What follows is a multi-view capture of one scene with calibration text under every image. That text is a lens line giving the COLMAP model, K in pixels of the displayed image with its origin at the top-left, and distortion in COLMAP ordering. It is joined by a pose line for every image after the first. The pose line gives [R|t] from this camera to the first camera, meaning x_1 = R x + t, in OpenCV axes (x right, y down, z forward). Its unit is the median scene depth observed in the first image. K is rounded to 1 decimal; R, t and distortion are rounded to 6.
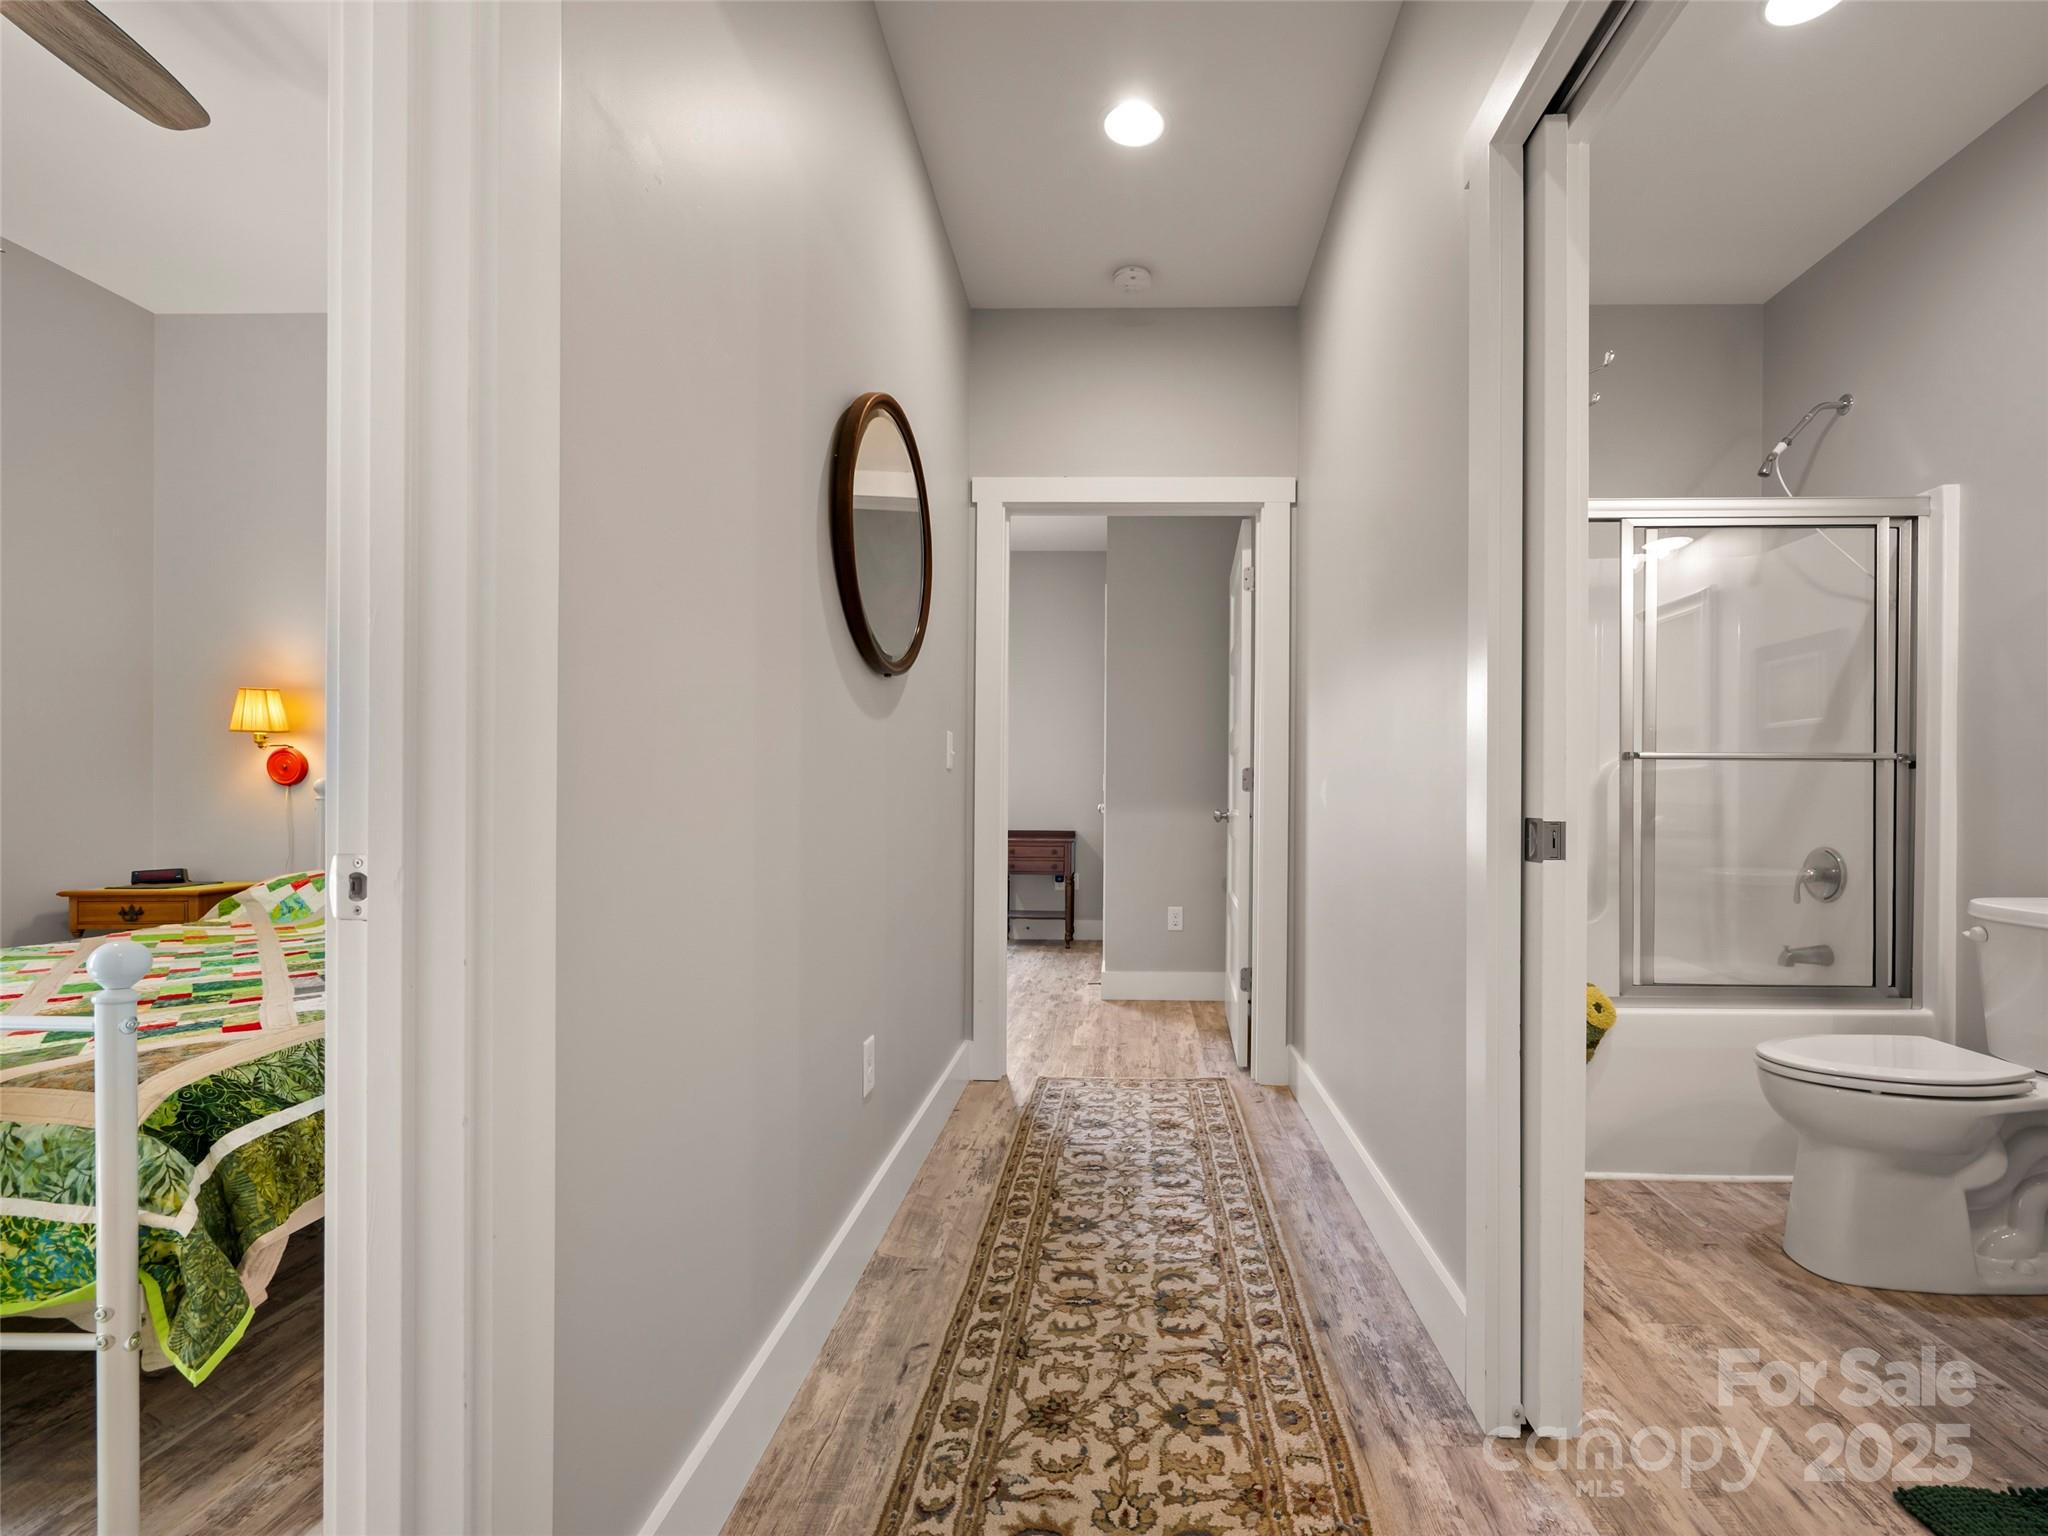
lens RADIAL K [[932.6, 0, 1115.3], [0, 932.6, 802.1], [0, 0, 1]] dist [-0.003014, 0.001308]
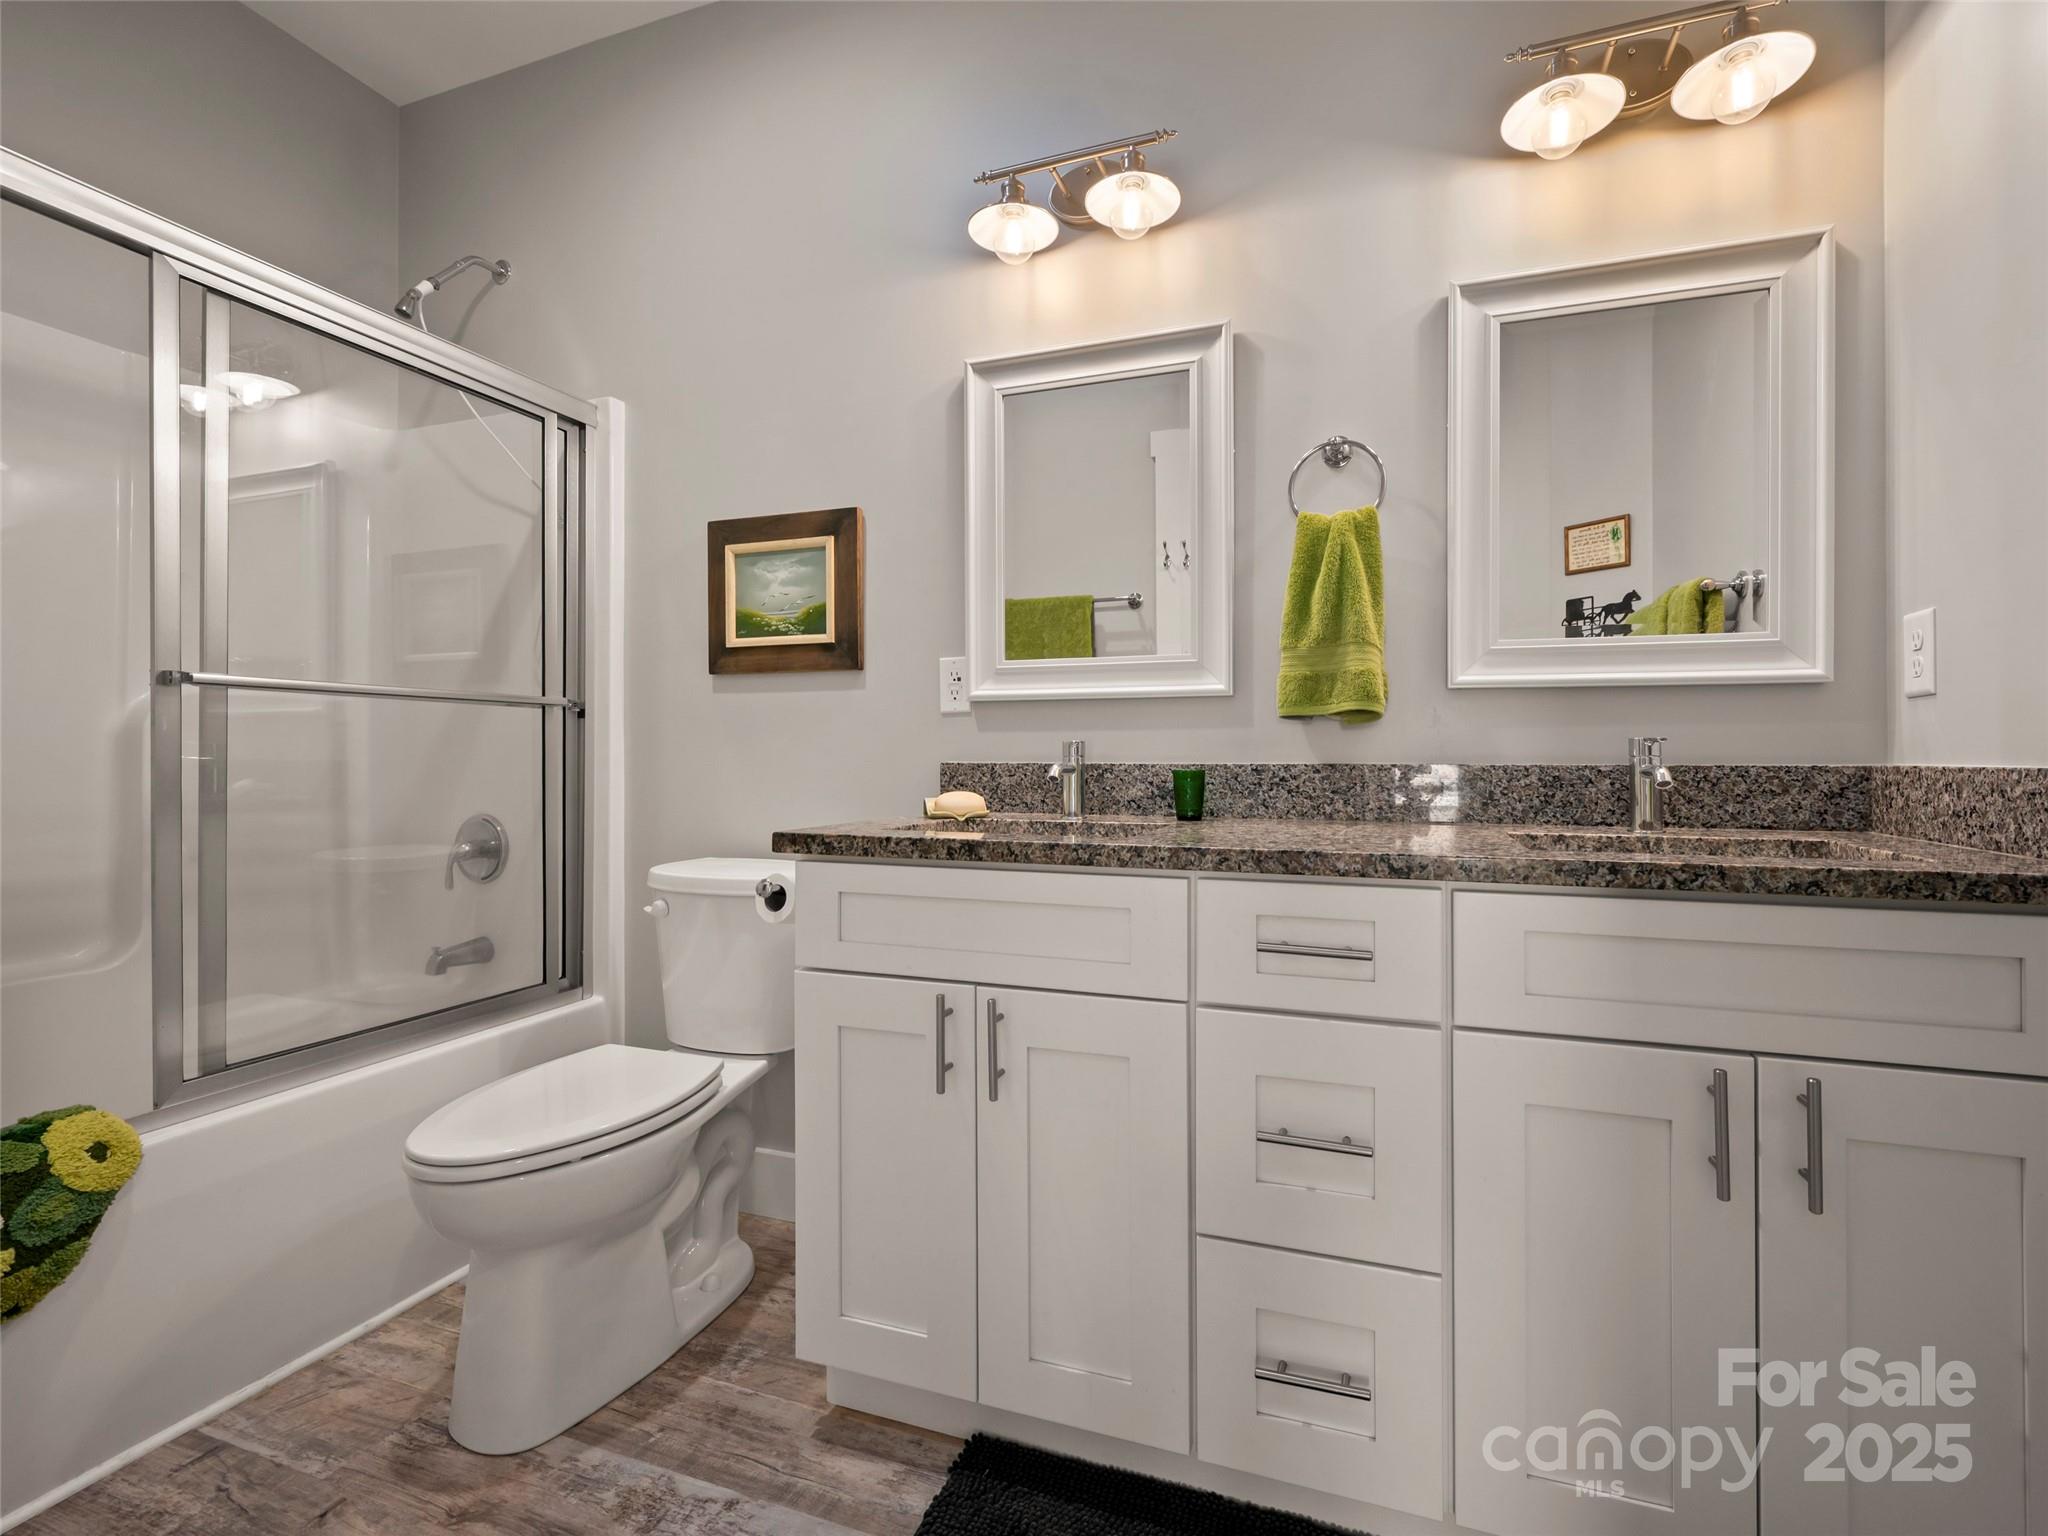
lens RADIAL K [[932.6, 0, 1068.3], [0, 932.6, 755.8], [0, 0, 1]] dist [-0.003014, 0.001308]
pose [[0.324503, -0.003352, 0.945879, 0.207300], [0.003548, 0.999991, 0.002327, -0.001783], [-0.945878, 0.002601, 0.324511, 0.323712]]
